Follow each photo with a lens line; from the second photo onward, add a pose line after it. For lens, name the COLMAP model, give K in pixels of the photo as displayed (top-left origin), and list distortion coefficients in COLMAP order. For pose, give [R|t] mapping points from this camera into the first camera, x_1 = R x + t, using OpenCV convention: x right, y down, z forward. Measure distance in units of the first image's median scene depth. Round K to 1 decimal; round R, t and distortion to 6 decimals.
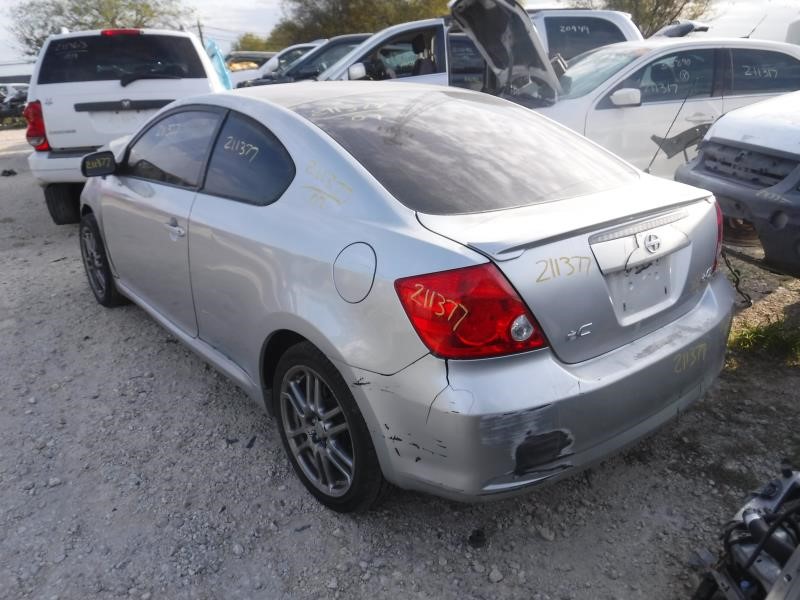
lens RADIAL K [[651.5, 0, 404.2], [0, 651.5, 302.9], [0, 0, 1]] dist [-0.093858, 0.047959]
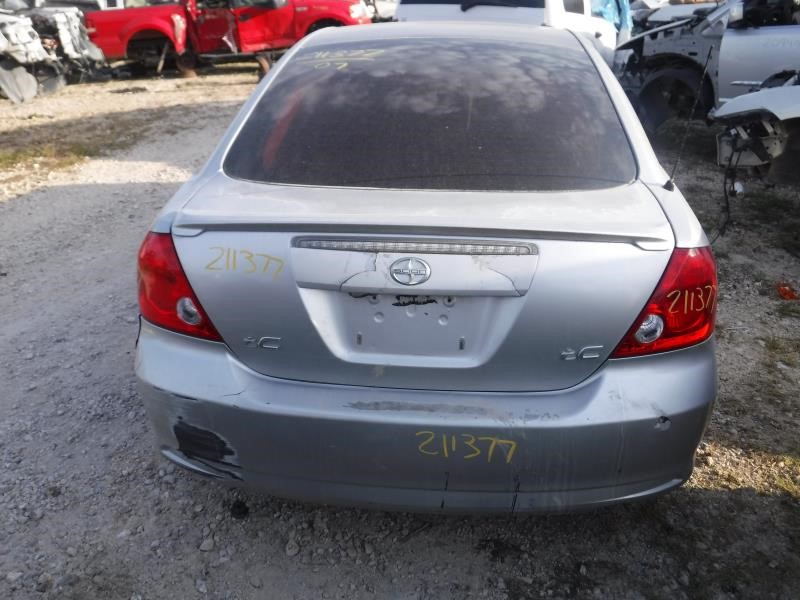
lens RADIAL K [[651.5, 0, 404.2], [0, 651.5, 302.9], [0, 0, 1]] dist [-0.093858, 0.047959]
pose [[0.706287, 0.318840, -0.632060, 0.902907], [-0.248924, 0.947671, 0.199892, -0.215854], [0.662718, 0.016154, 0.748695, 0.468364]]
